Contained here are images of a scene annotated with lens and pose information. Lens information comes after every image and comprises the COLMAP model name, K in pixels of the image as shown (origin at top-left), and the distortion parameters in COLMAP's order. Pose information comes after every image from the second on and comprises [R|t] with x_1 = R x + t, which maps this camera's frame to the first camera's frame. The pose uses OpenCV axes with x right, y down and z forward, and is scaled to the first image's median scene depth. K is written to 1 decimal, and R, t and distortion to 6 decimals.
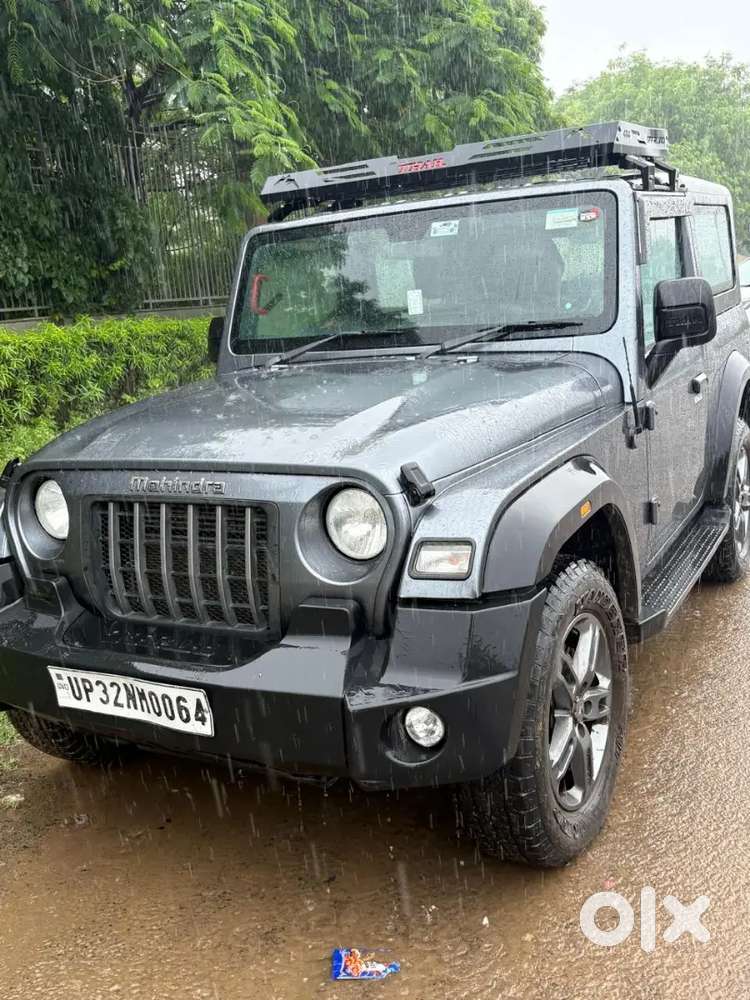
lens RADIAL K [[980.8, 0, 375.0], [0, 980.8, 500.0], [0, 0, 1]] dist [0.005629, -0.013284]
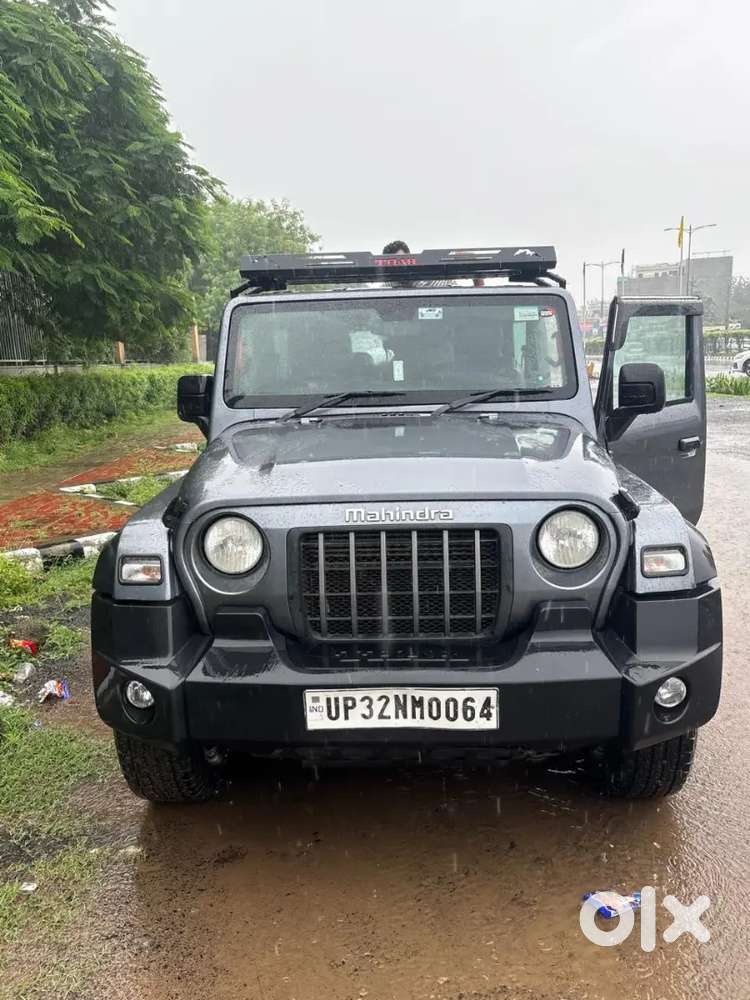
lens RADIAL K [[827.8, 0, 374.9], [0, 827.8, 475.8], [0, 0, 1]] dist [0.038425, -0.002318]
pose [[0.890757, -0.004450, 0.454458, -0.626189], [0.046794, 0.995536, -0.081970, 0.016600], [-0.452064, 0.094281, 0.886989, 0.150694]]
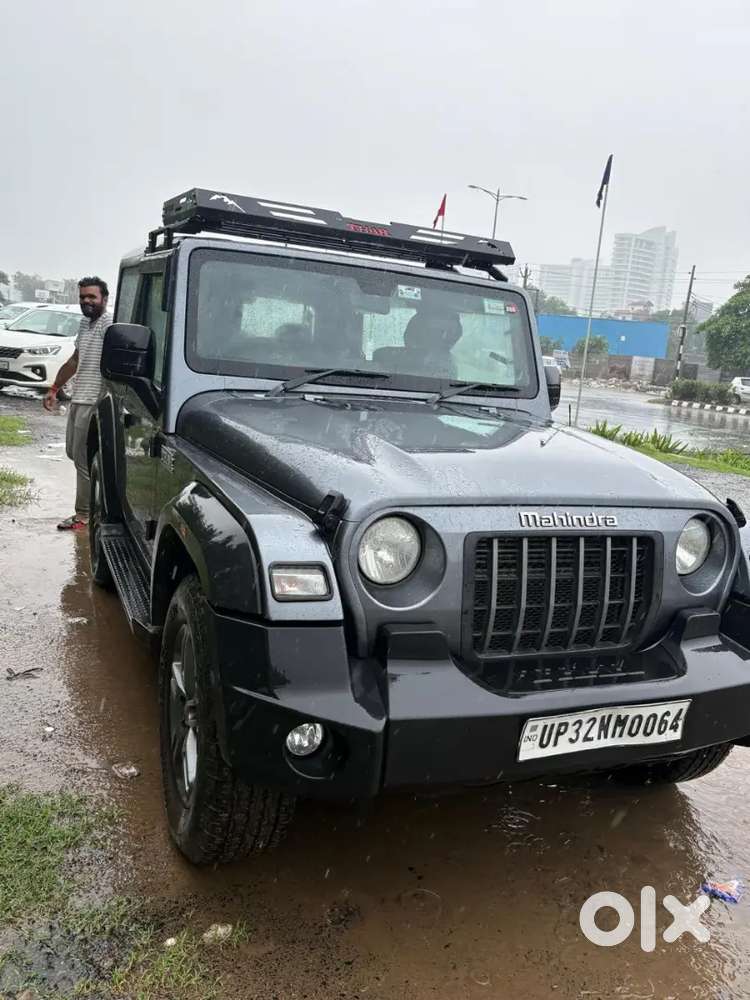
lens RADIAL K [[803.7, 0, 376.7], [0, 803.7, 503.6], [0, 0, 1]] dist [0.003493, -0.006479]
pose [[0.590318, -0.011367, 0.807091, -0.961106], [0.020209, 0.999796, -0.000699, -0.033934], [-0.806918, 0.016723, 0.590427, 0.623218]]
